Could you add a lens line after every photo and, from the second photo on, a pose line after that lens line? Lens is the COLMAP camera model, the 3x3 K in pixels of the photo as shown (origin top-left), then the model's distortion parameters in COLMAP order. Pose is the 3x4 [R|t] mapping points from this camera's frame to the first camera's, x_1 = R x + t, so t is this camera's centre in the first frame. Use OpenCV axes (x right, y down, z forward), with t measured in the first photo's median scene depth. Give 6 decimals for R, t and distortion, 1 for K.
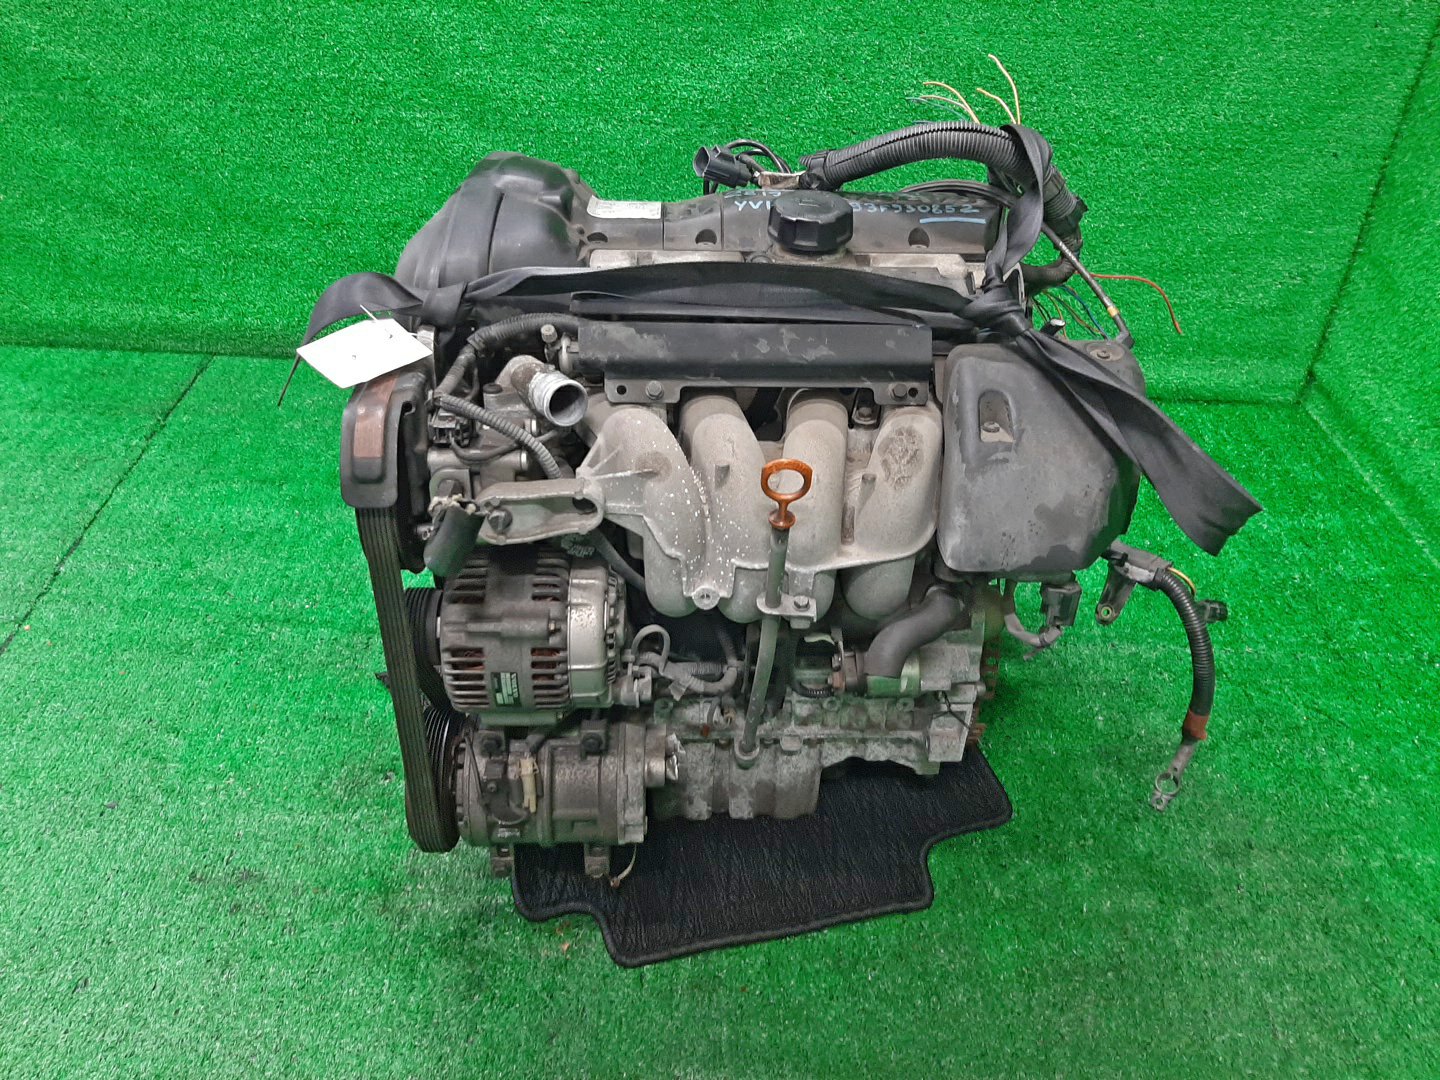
lens RADIAL K [[1140.1, 0, 711.1], [0, 1140.1, 550.2], [0, 0, 1]] dist [0.064948, -0.115632]
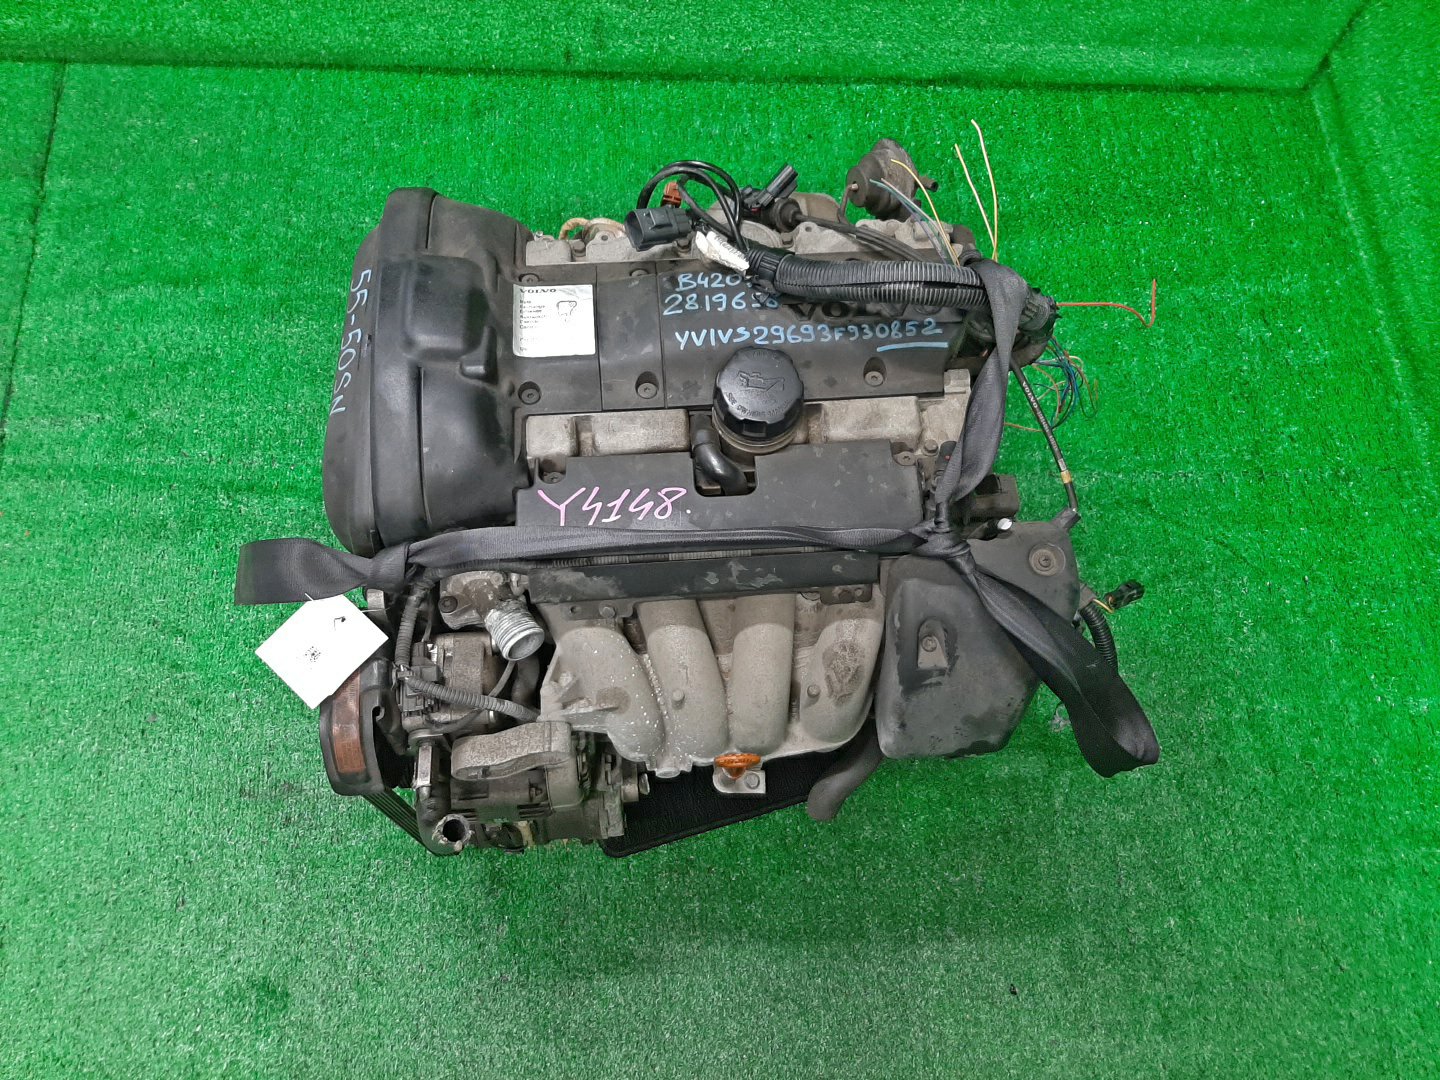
lens RADIAL K [[1140.1, 0, 711.1], [0, 1140.1, 550.2], [0, 0, 1]] dist [0.064948, -0.115632]
pose [[0.998626, -0.047803, 0.021486, 0.018565], [0.028182, 0.835441, 0.548857, -0.579287], [-0.044187, -0.547498, 0.835640, 0.130104]]
